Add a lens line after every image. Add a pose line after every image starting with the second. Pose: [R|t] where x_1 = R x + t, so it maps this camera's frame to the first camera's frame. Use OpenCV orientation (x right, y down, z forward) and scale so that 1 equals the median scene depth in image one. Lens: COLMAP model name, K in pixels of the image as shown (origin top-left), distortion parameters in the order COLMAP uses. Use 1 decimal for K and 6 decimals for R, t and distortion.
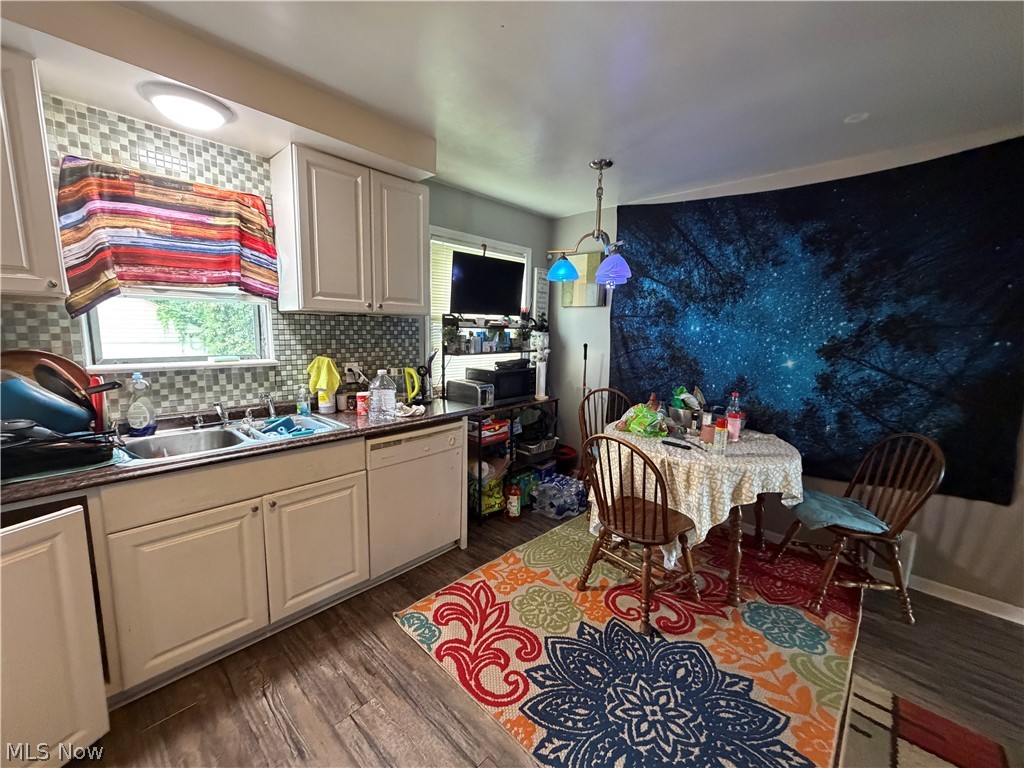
lens RADIAL K [[406.6, 0, 510.3], [0, 406.6, 382.7], [0, 0, 1]] dist [0.002488, 0.000016]
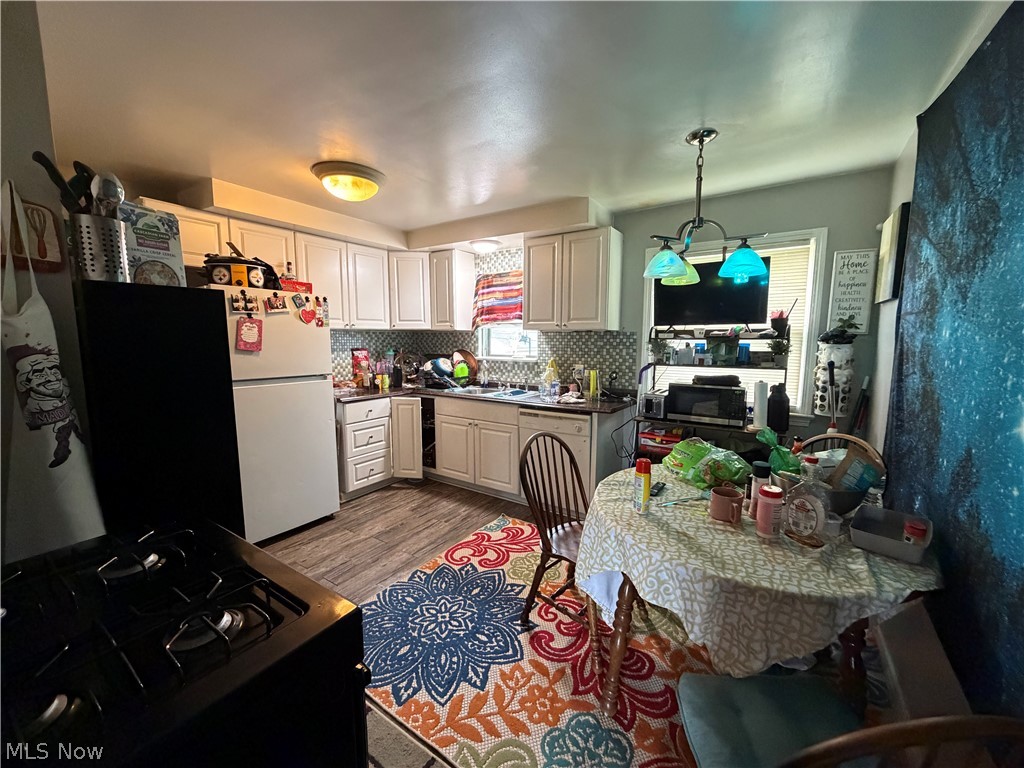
lens RADIAL K [[406.6, 0, 513.4], [0, 406.6, 381.4], [0, 0, 1]] dist [0.002488, 0.000016]
pose [[0.172984, 0.087435, -0.981036, 1.280512], [-0.129699, 0.989400, 0.065310, -0.070580], [0.976348, 0.115941, 0.182490, 0.684079]]
